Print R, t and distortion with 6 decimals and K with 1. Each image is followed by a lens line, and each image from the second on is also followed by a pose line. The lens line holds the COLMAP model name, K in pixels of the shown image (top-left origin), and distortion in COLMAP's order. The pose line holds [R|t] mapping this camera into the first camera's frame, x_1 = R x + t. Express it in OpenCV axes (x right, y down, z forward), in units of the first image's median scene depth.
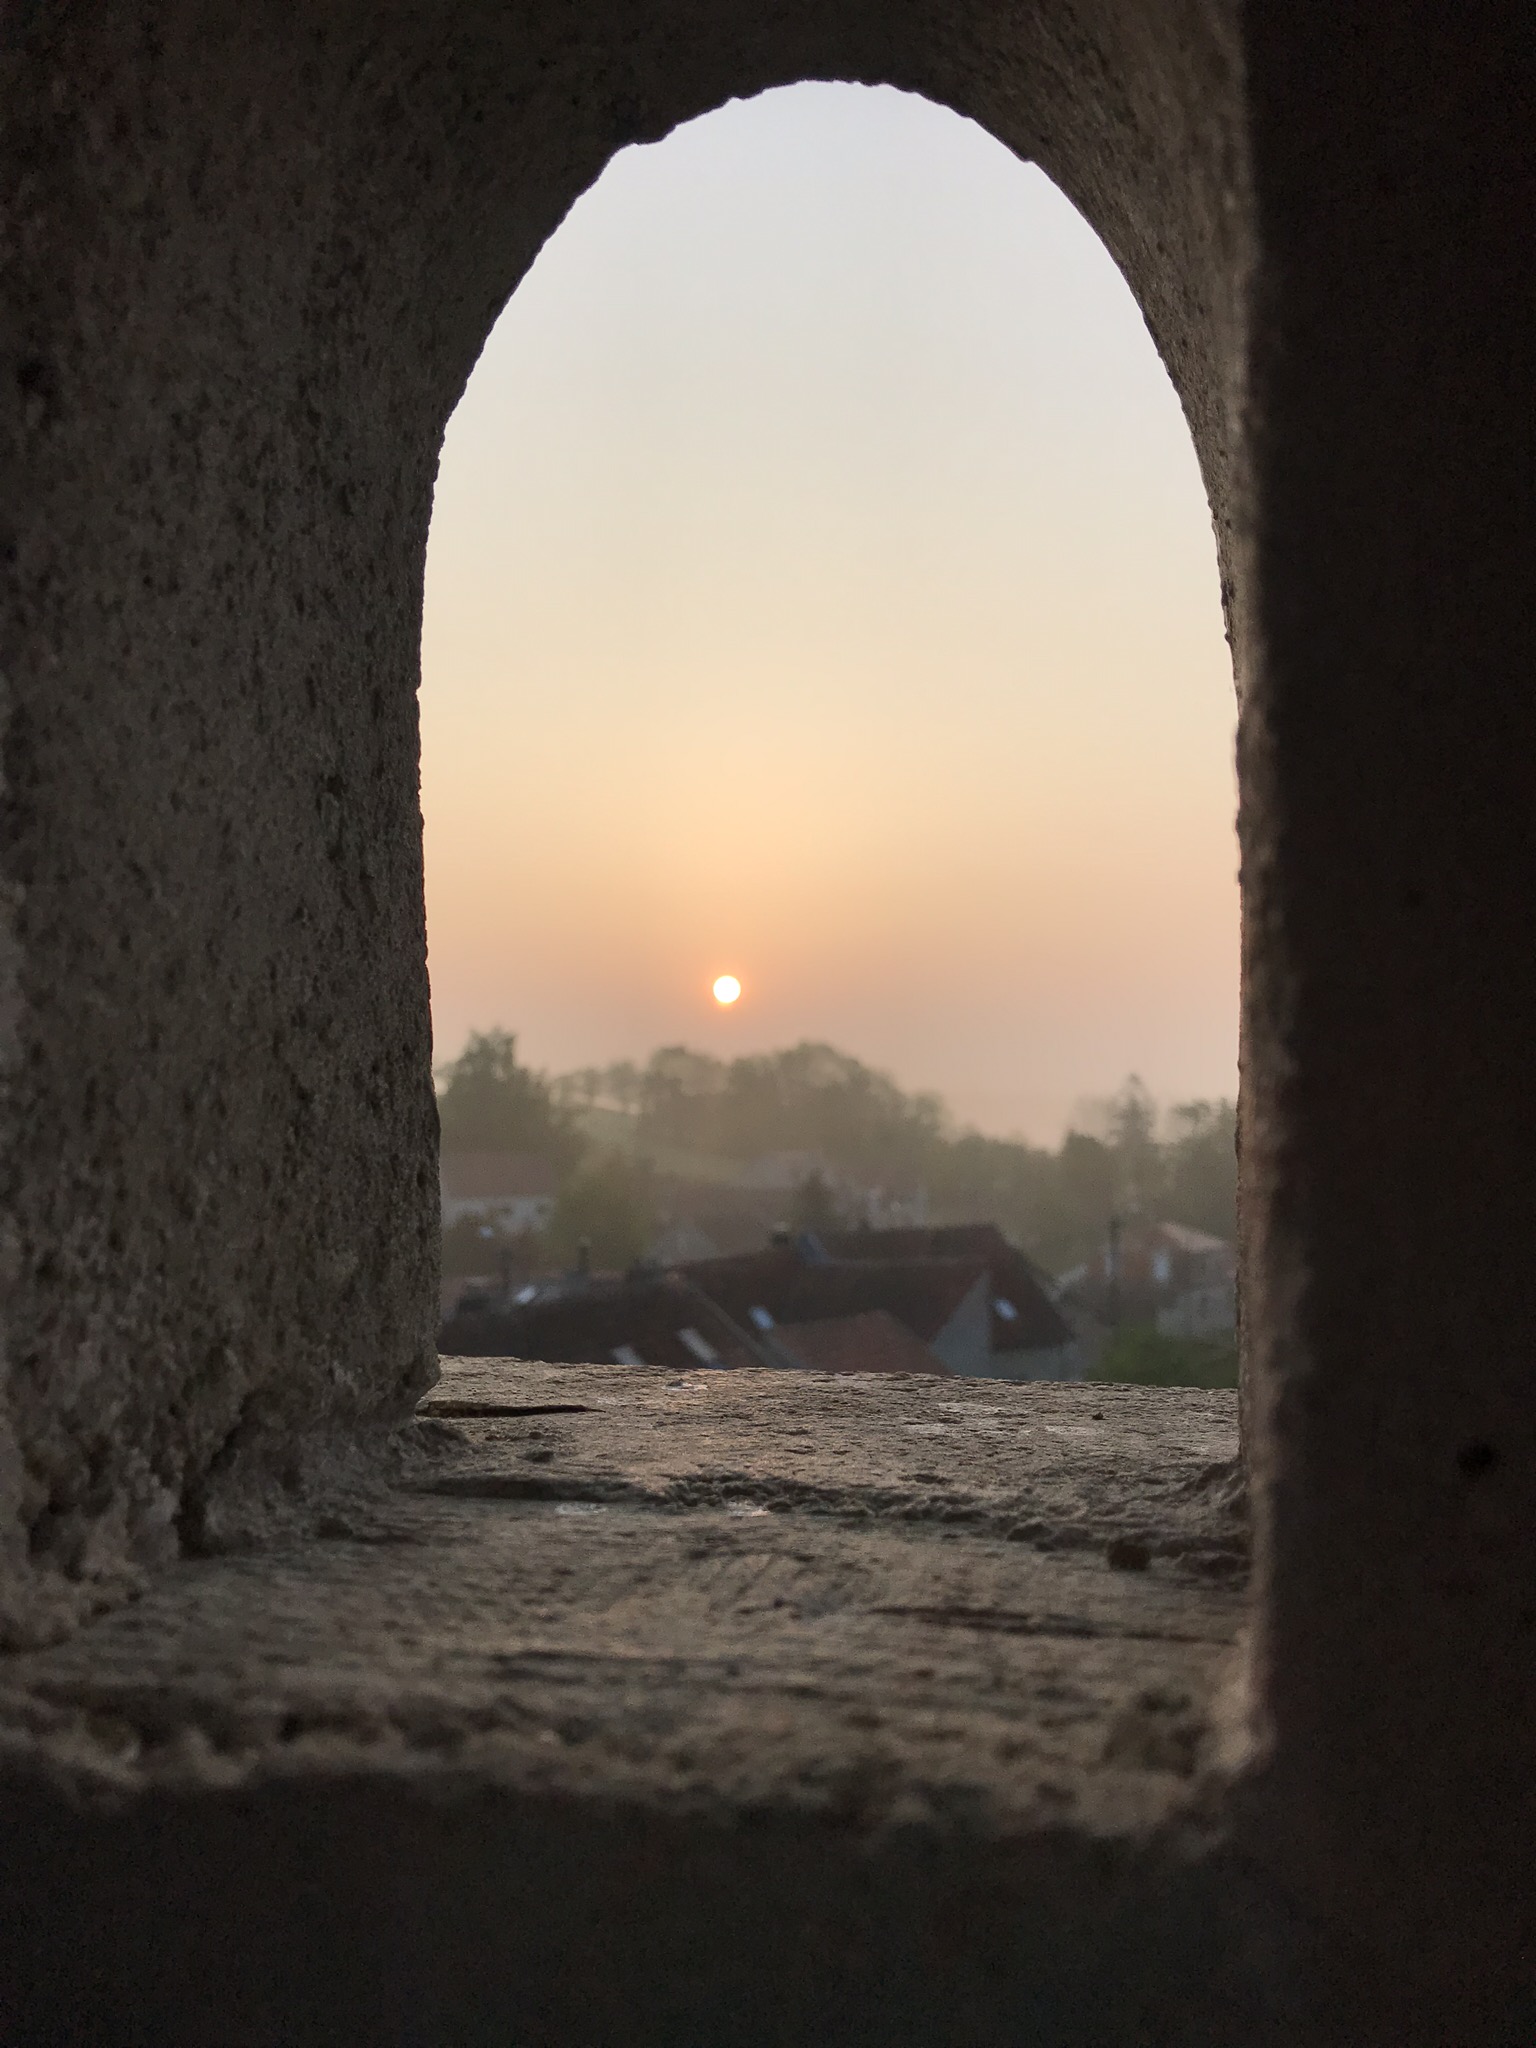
lens RADIAL K [[1749.6, 0, 781.5], [0, 1749.6, 1021.6], [0, 0, 1]] dist [0.056578, -0.009890]
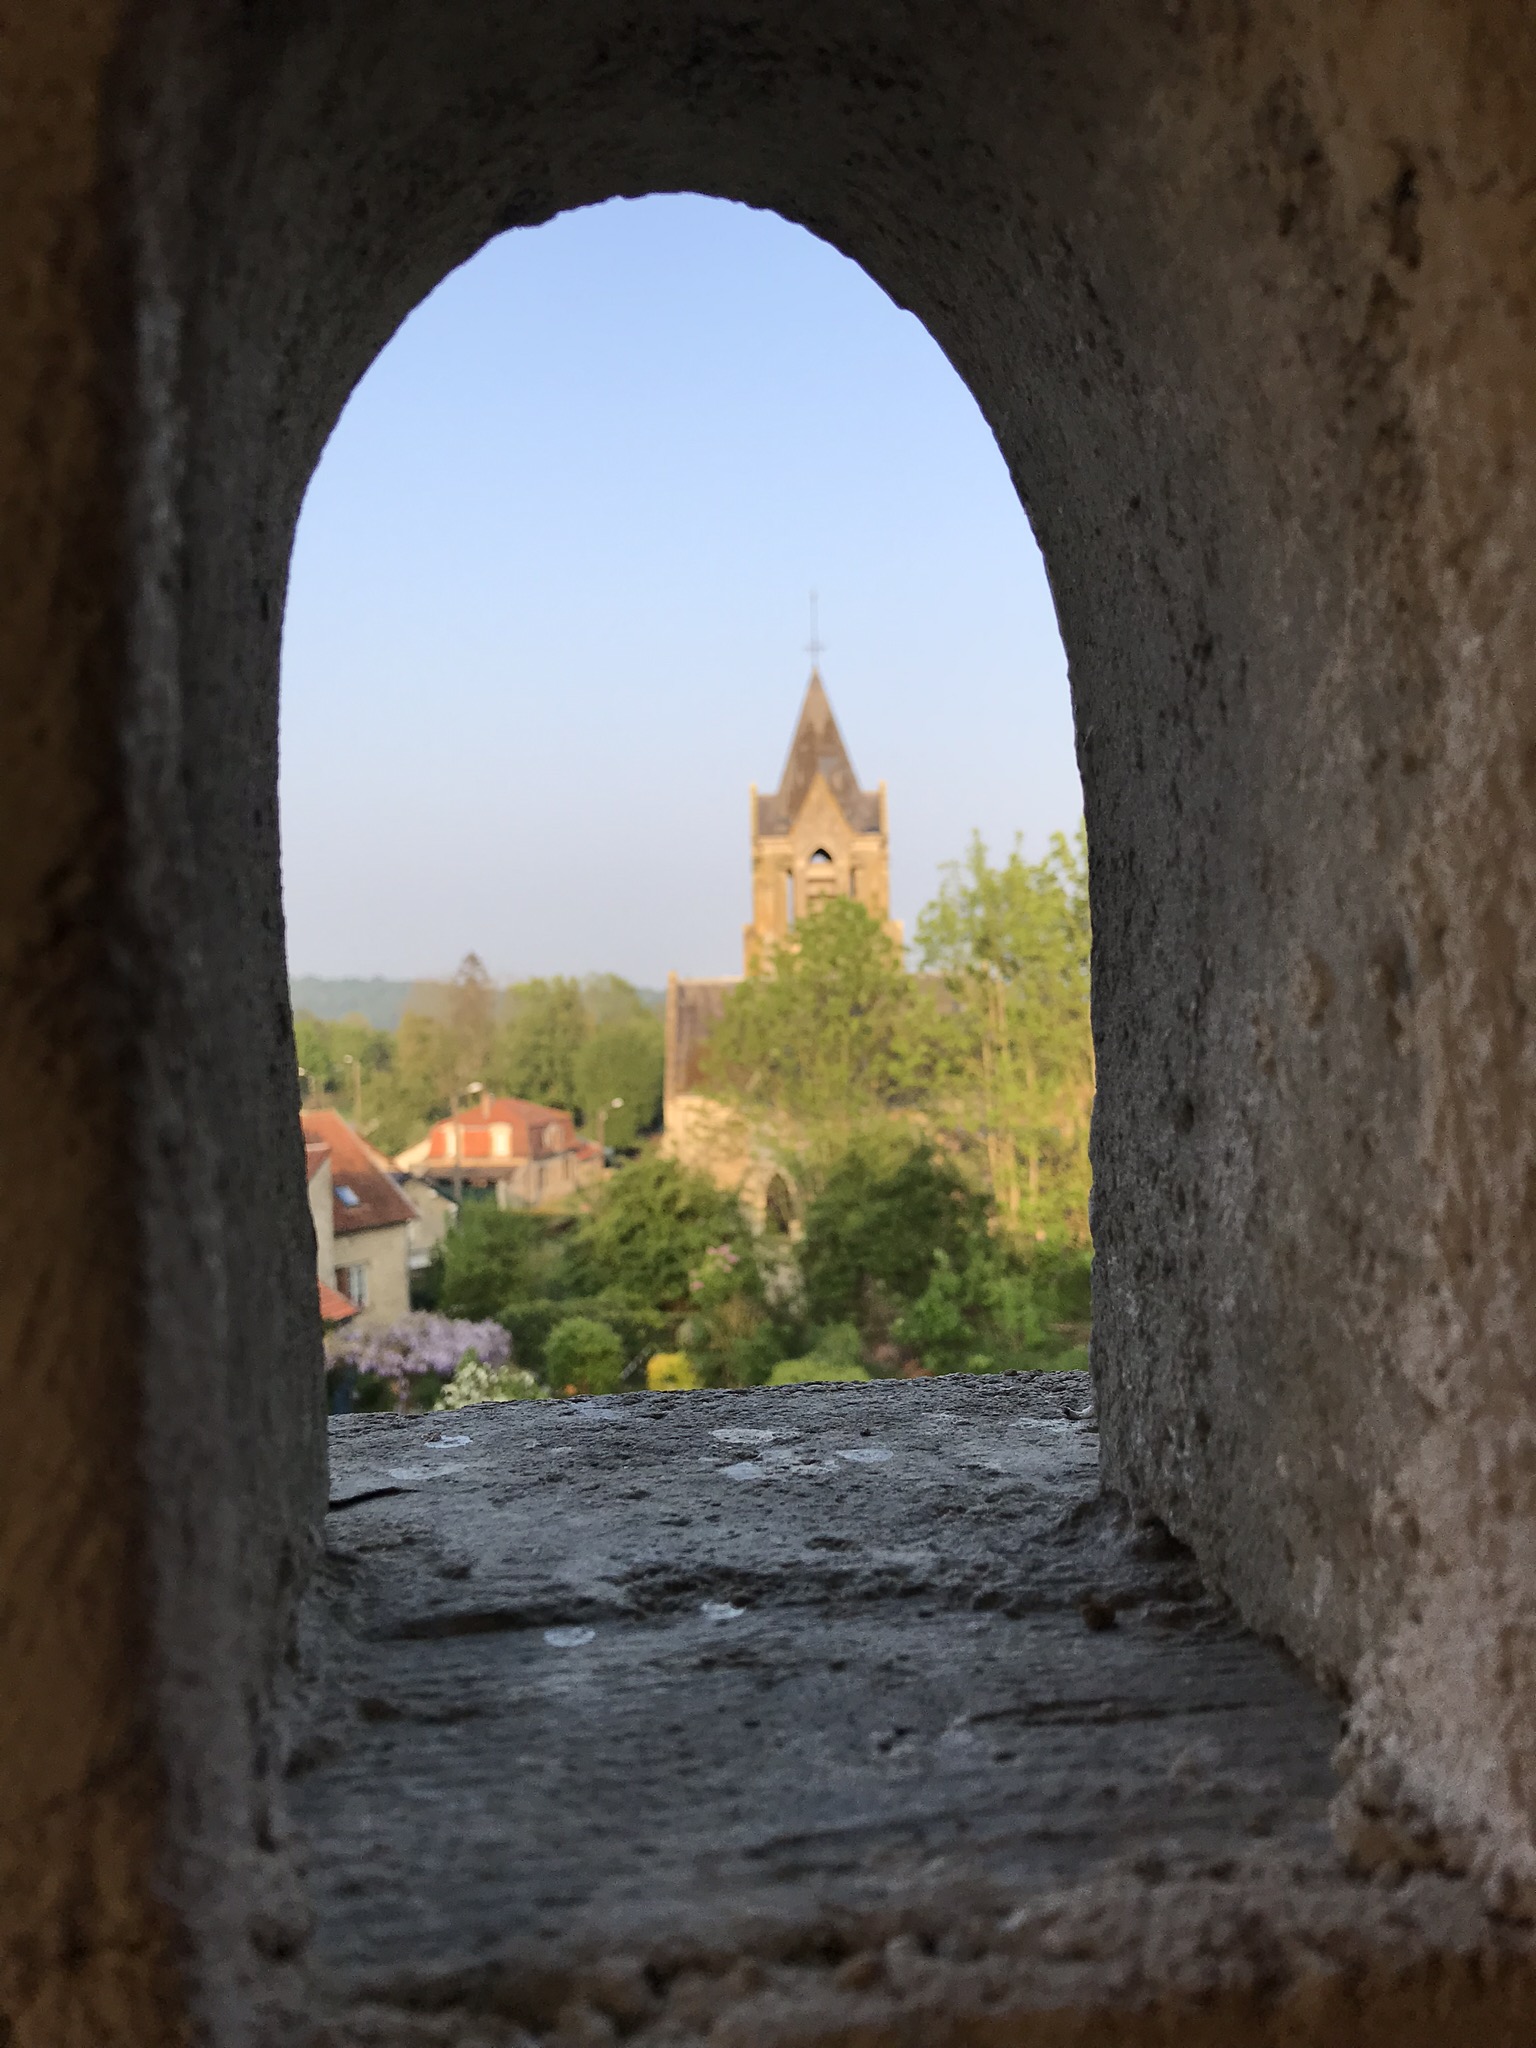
lens RADIAL K [[1749.6, 0, 781.5], [0, 1749.6, 1021.6], [0, 0, 1]] dist [0.056578, -0.009890]
pose [[0.923894, -0.032375, 0.381278, -0.332560], [0.003337, 0.997058, 0.076577, -0.138288], [-0.382635, -0.069477, 0.921284, 0.027078]]
